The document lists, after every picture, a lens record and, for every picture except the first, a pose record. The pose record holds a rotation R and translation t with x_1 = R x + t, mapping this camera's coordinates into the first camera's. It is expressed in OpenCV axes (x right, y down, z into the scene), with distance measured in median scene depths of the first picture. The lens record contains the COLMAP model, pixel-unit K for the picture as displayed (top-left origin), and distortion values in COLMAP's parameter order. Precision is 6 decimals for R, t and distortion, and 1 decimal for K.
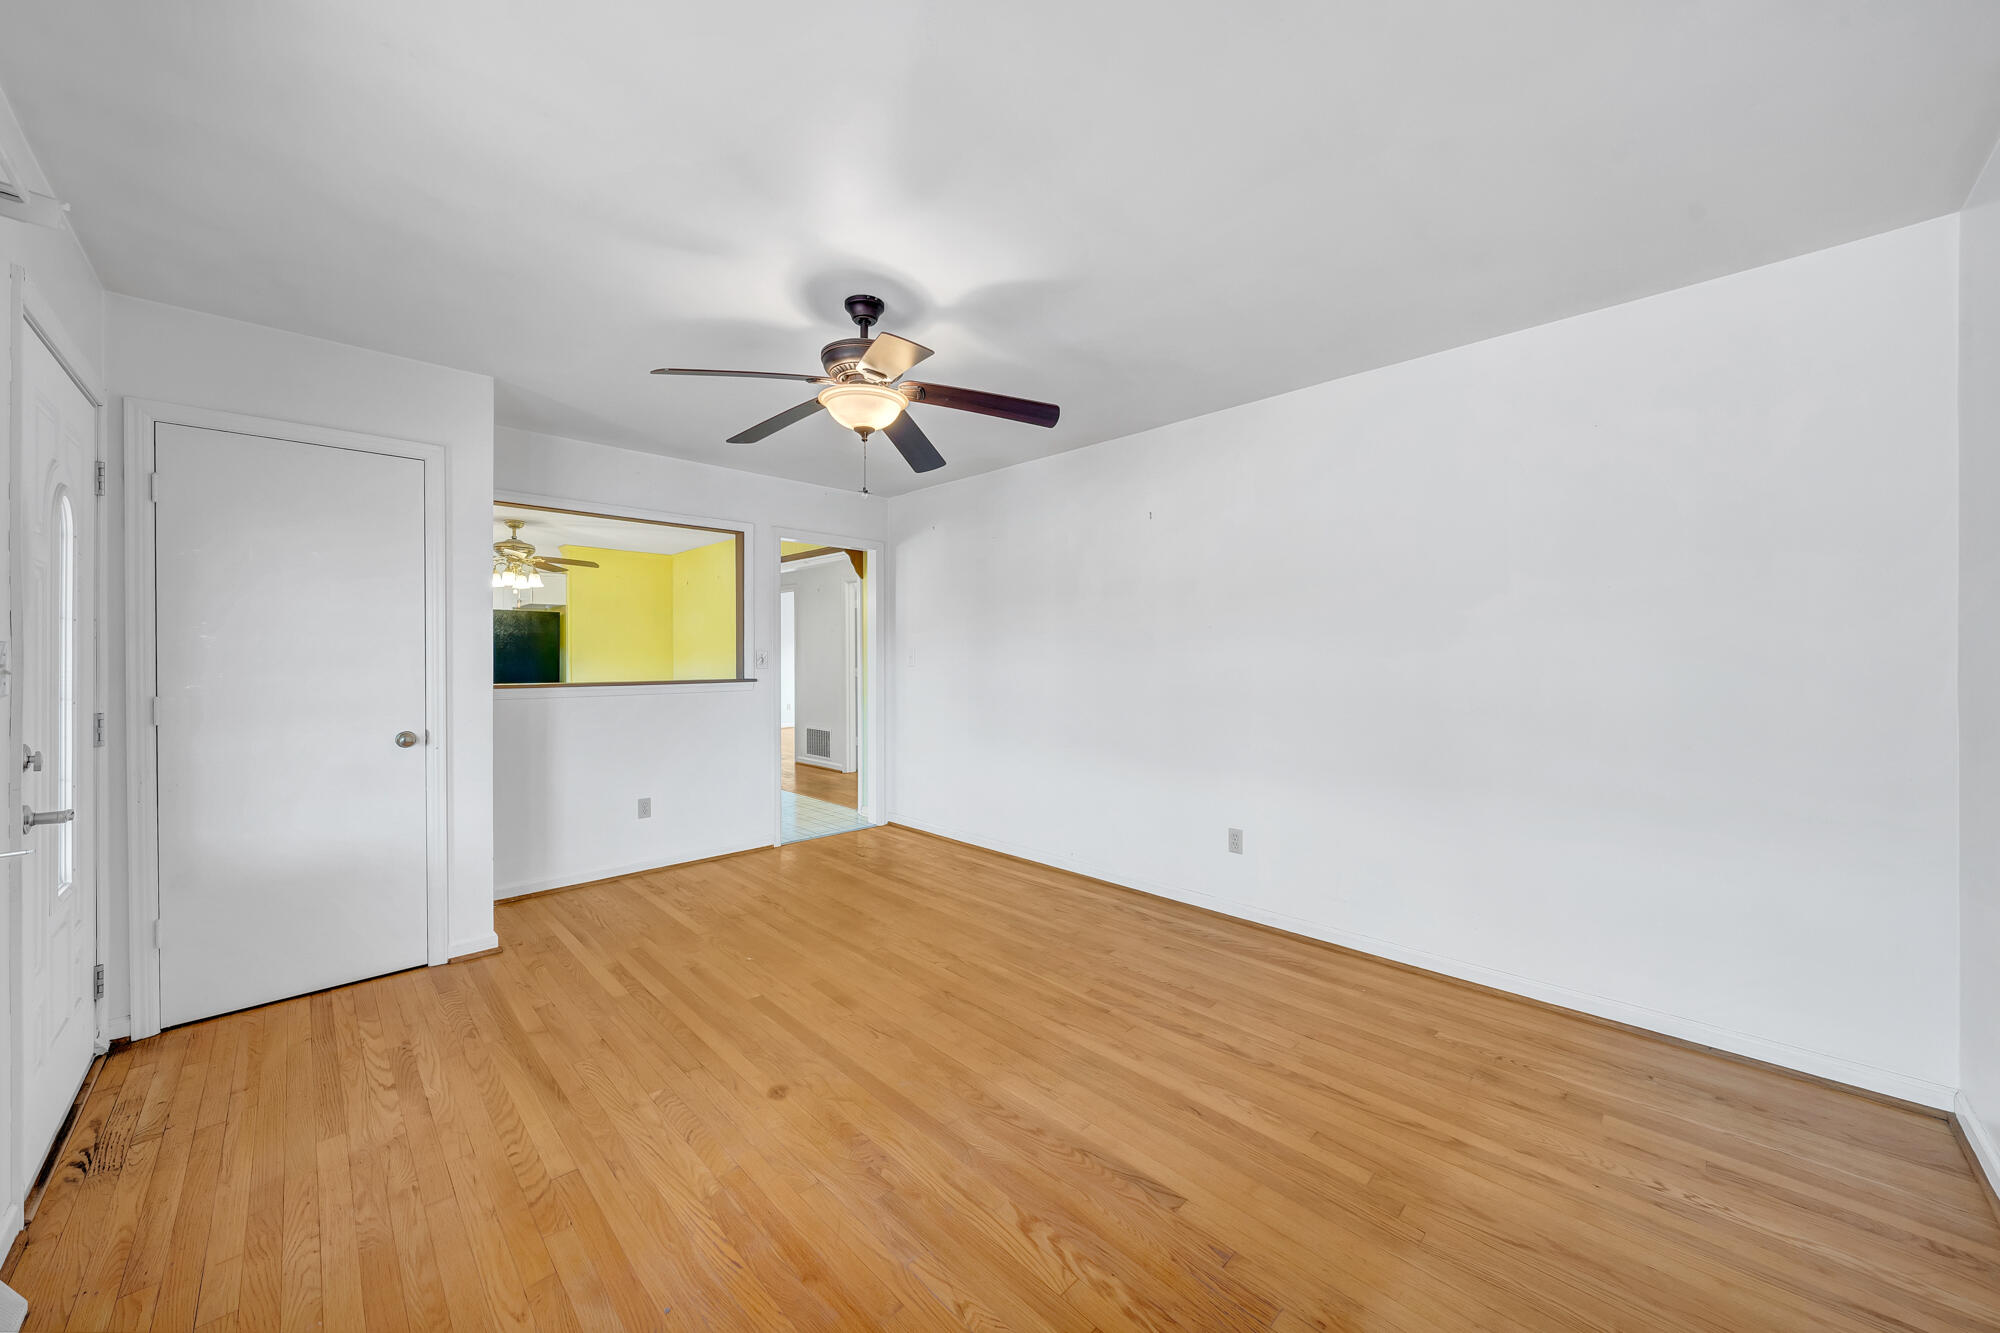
lens RADIAL K [[713.1, 0, 1000.0], [0, 713.1, 666.5], [0, 0, 1]] dist [-0.009019, -0.000013]
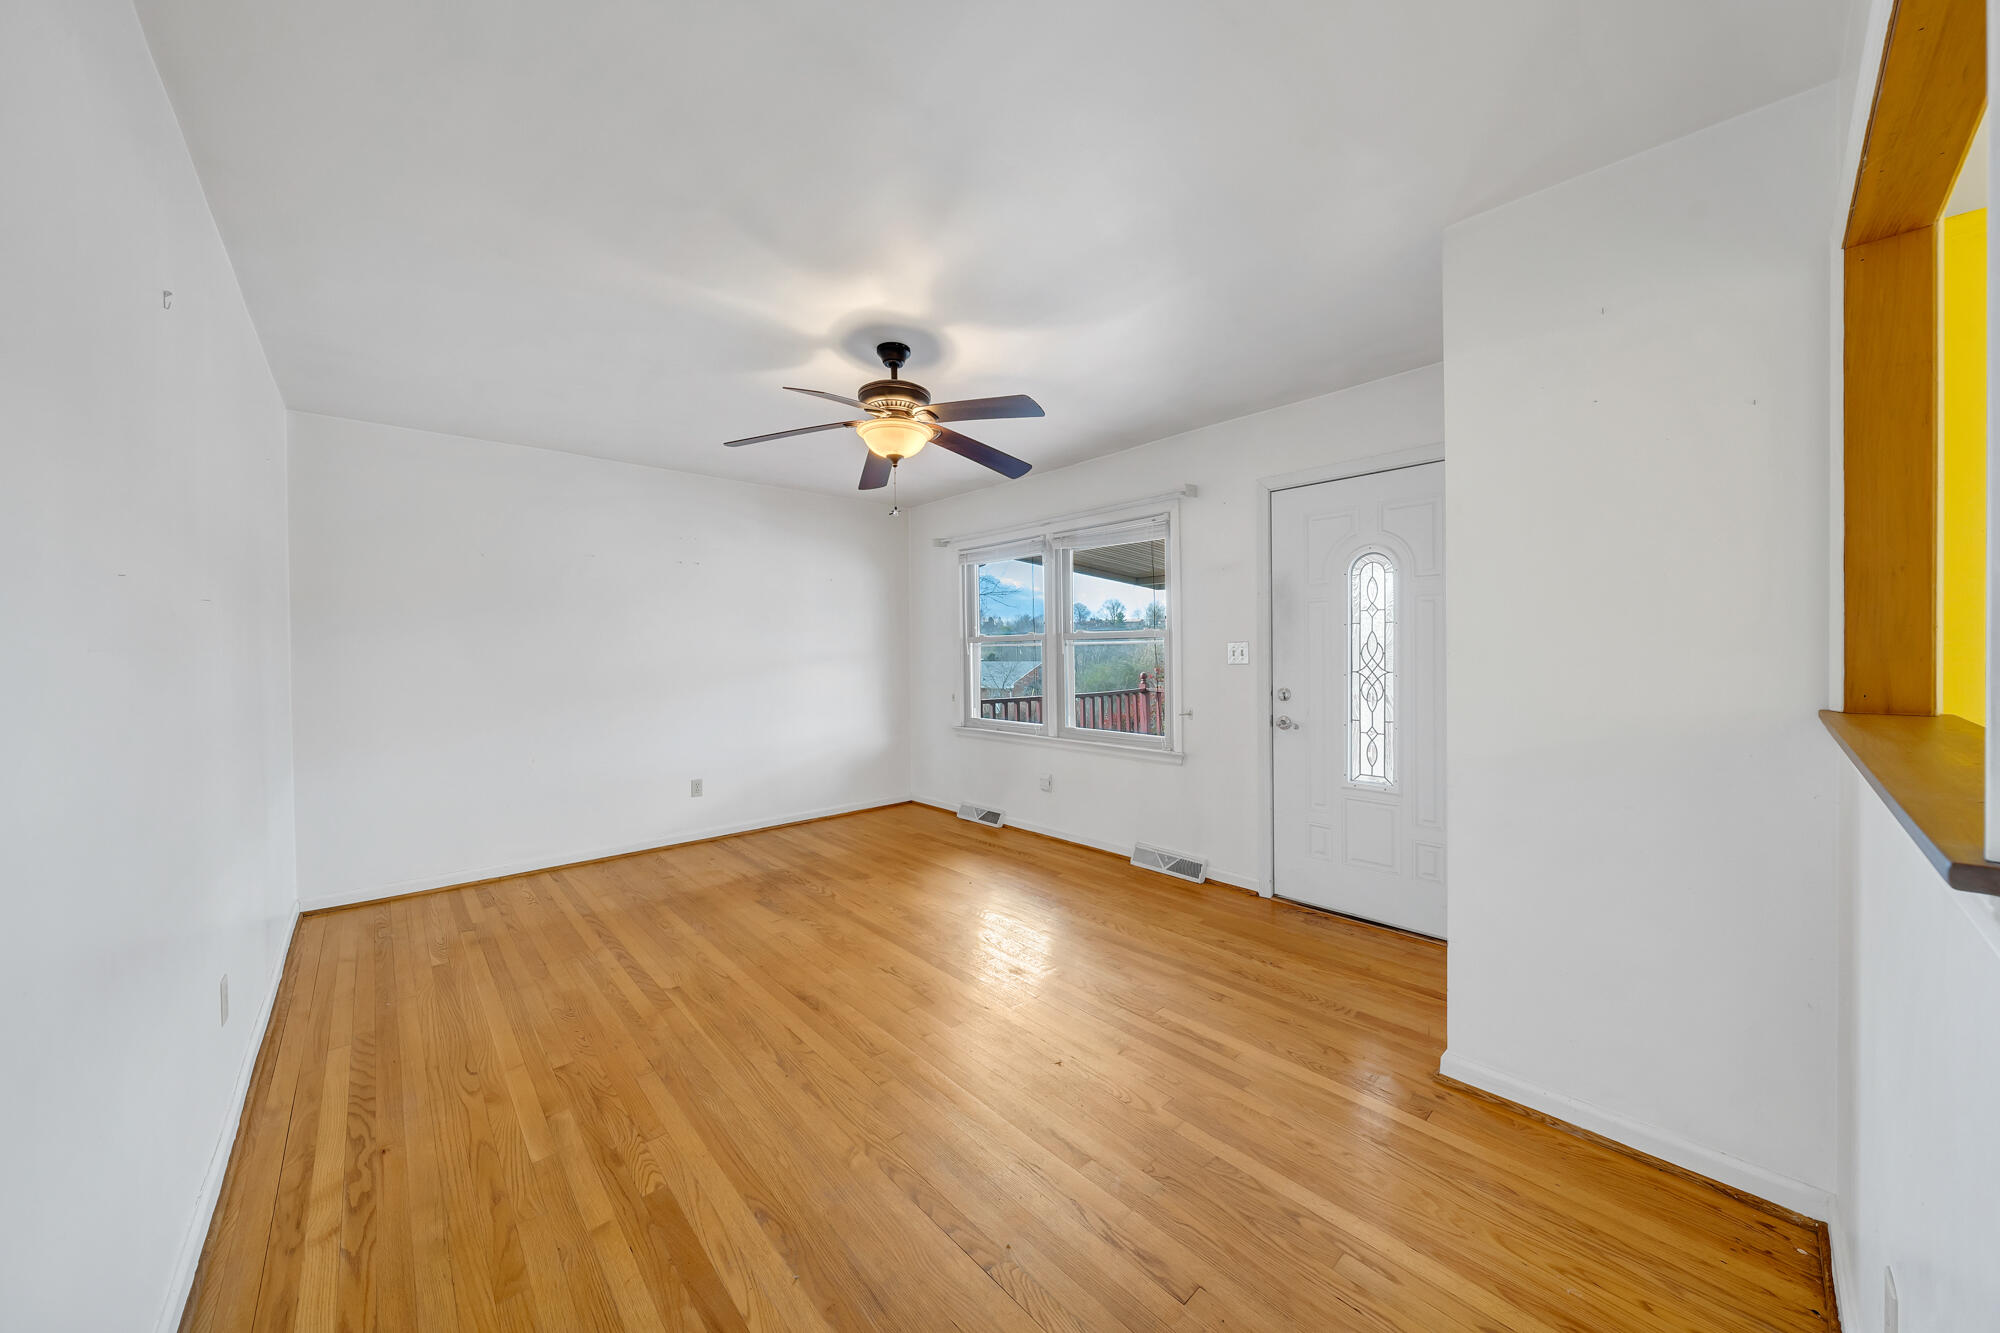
lens RADIAL K [[689.5, 0, 1000.0], [0, 689.5, 666.5], [0, 0, 1]] dist [0.000440, 0.000009]
pose [[-0.998977, 0.007860, 0.044536, -0.349937], [0.009494, 0.999285, 0.036595, -0.025491], [-0.044217, 0.036981, -0.998337, 1.821578]]
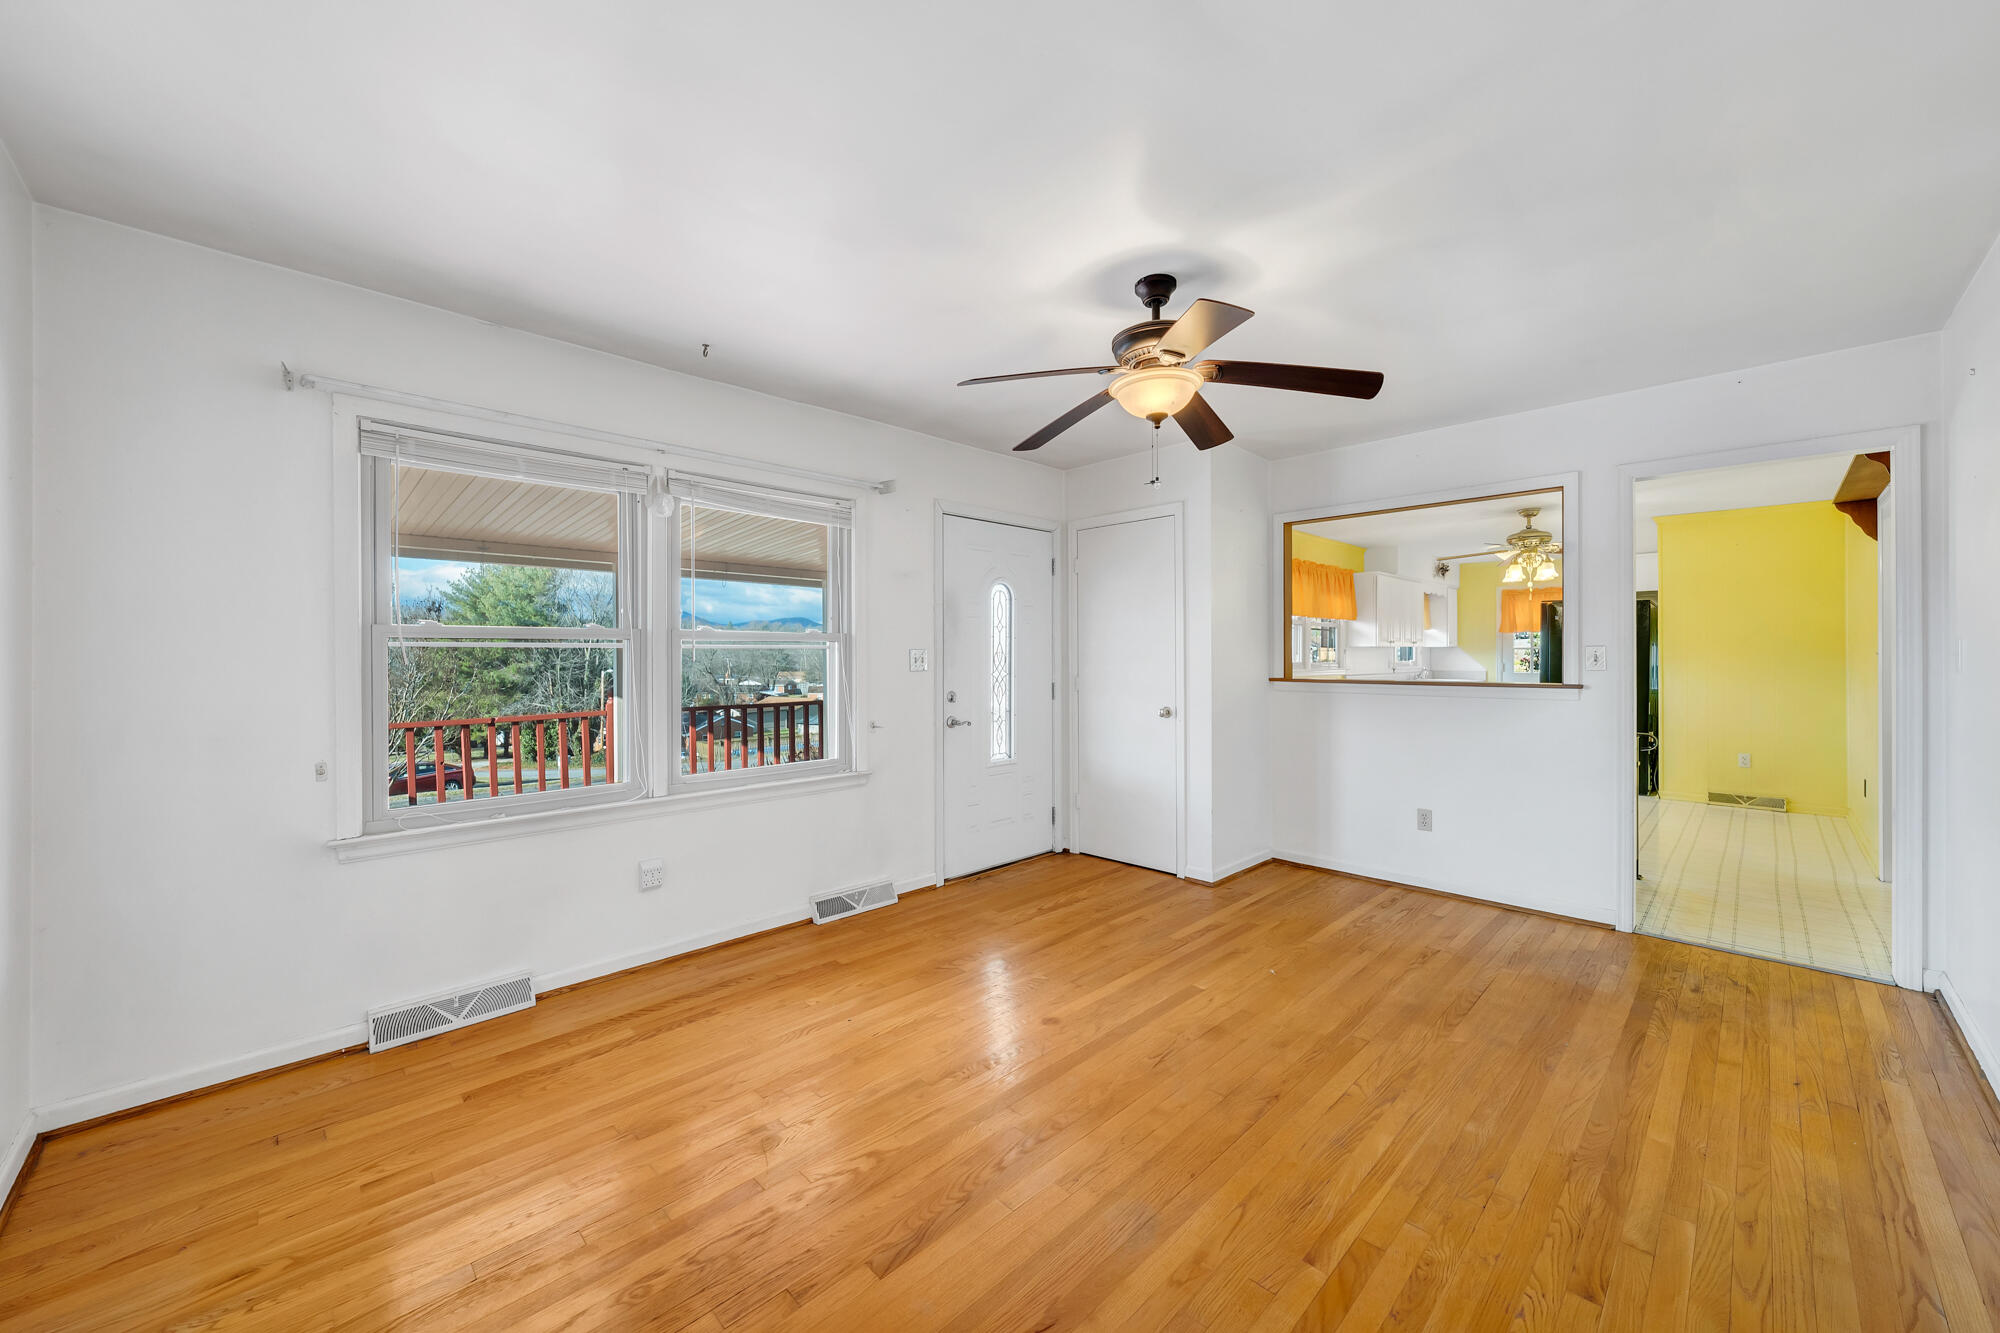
lens RADIAL K [[750.8, 0, 1000.0], [0, 750.8, 666.5], [0, 0, 1]] dist [-0.000129, -0.000187]
pose [[-0.006198, 0.016683, -0.999842, 0.699191], [-0.012318, 0.999784, 0.016759, -0.012505], [0.999905, 0.012420, -0.005992, 0.679452]]
